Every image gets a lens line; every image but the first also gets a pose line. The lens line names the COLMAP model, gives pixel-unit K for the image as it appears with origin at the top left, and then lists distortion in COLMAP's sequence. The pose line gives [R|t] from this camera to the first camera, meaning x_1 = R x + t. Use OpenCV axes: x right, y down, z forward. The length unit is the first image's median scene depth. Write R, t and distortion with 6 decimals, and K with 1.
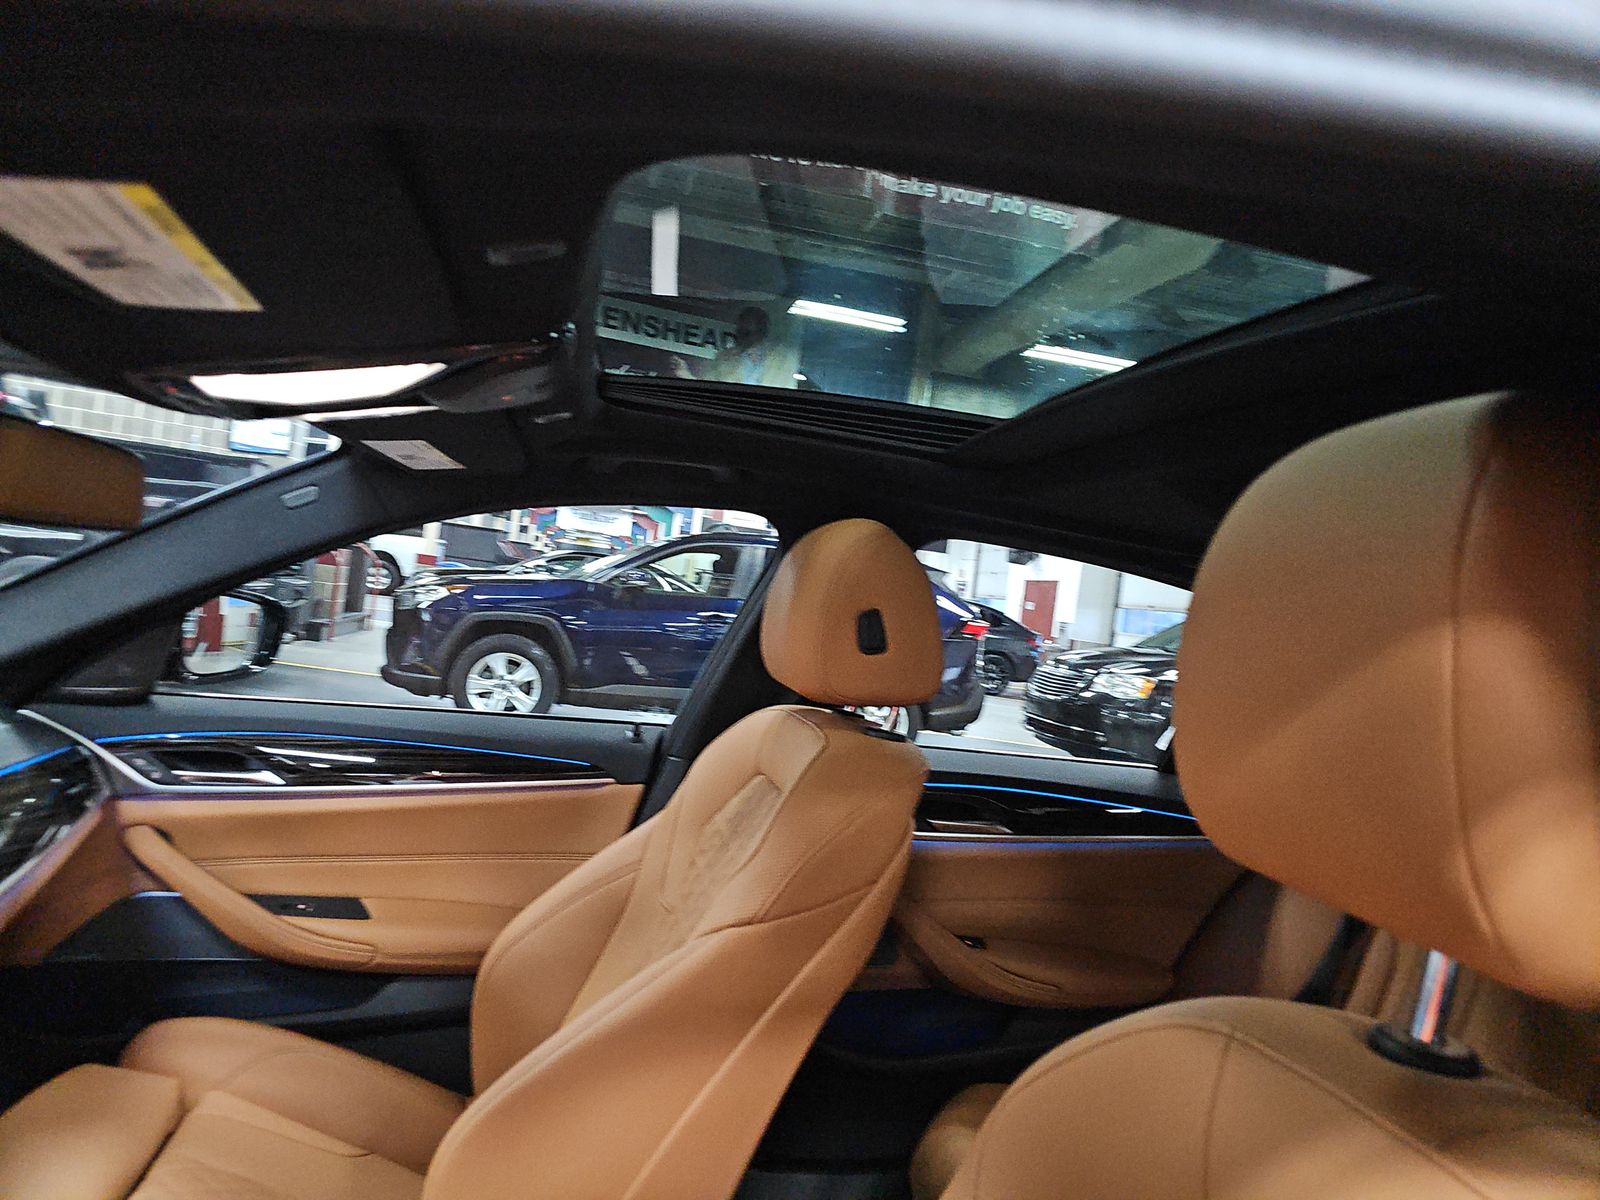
lens RADIAL K [[1079.1, 0, 800.0], [0, 1079.1, 600.0], [0, 0, 1]] dist [0.003184, 0.000432]
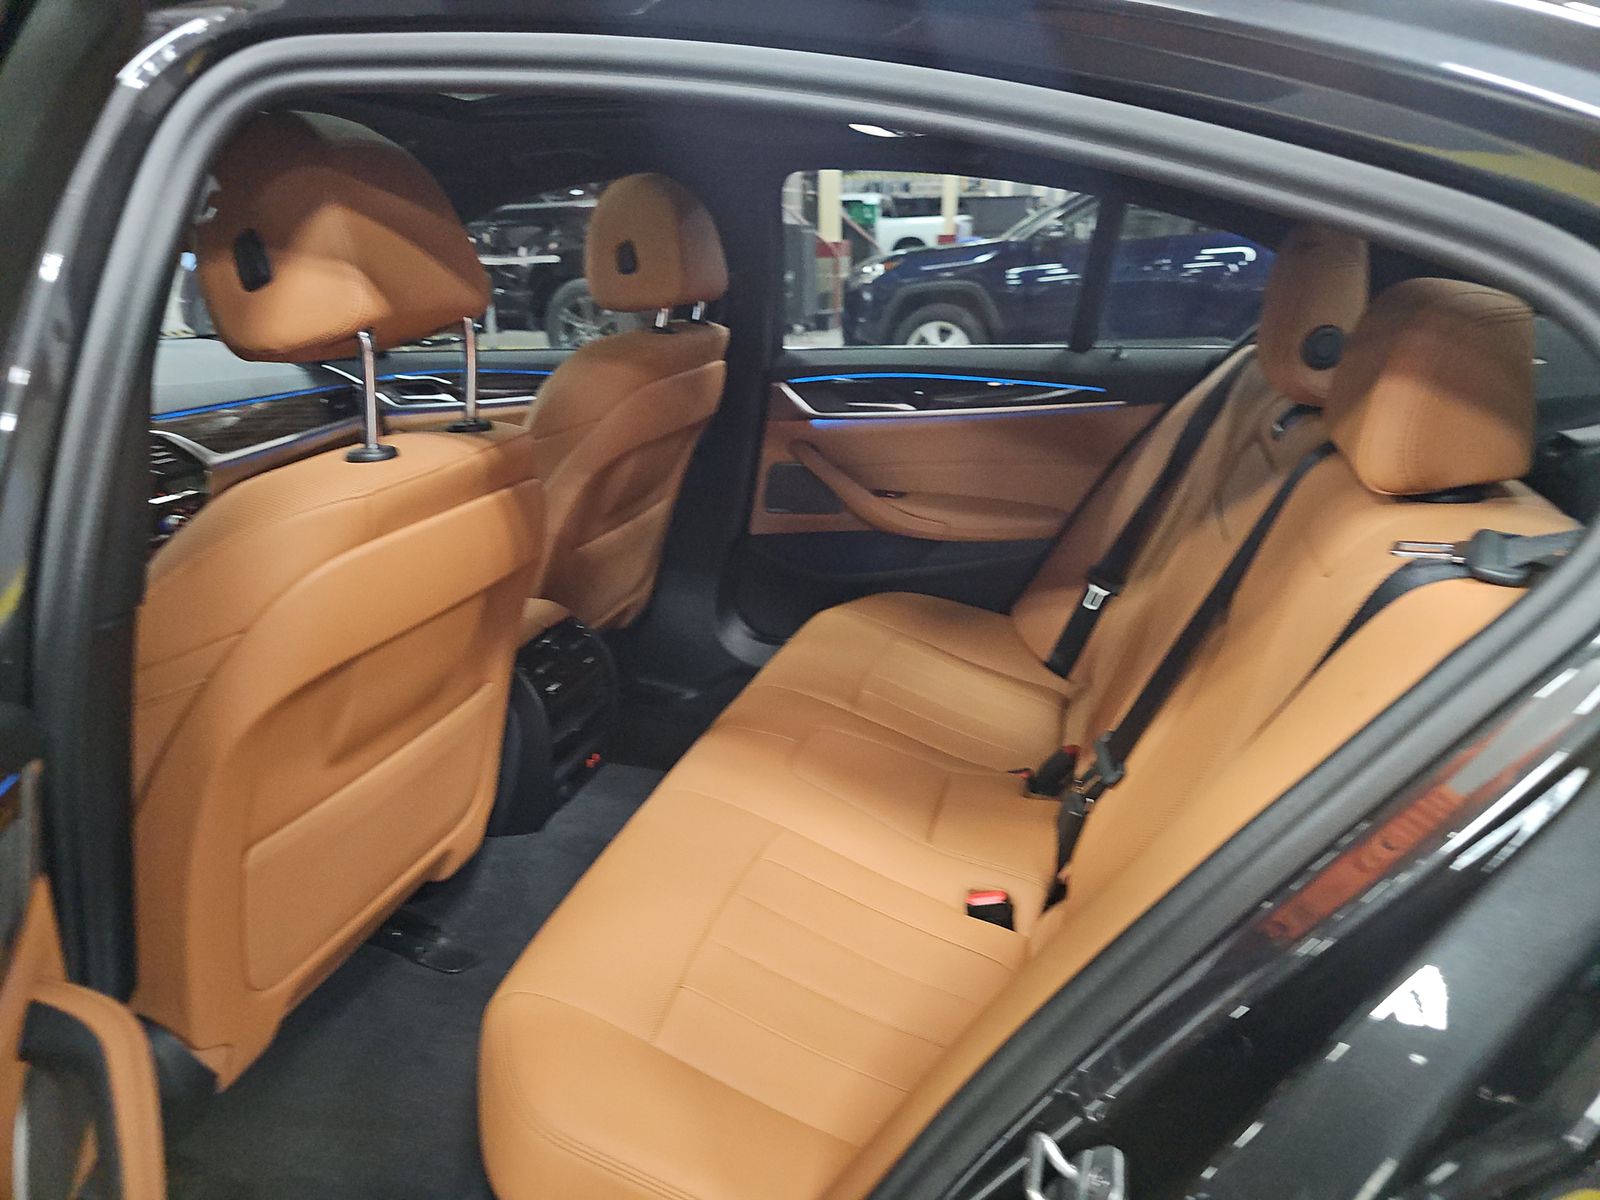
lens RADIAL K [[1079.1, 0, 800.0], [0, 1079.1, 600.0], [0, 0, 1]] dist [0.003184, 0.000432]
pose [[0.876396, 0.026055, -0.480885, 0.661252], [0.116264, 0.957554, 0.263768, 0.075889], [0.467346, -0.287075, 0.836167, -0.178256]]
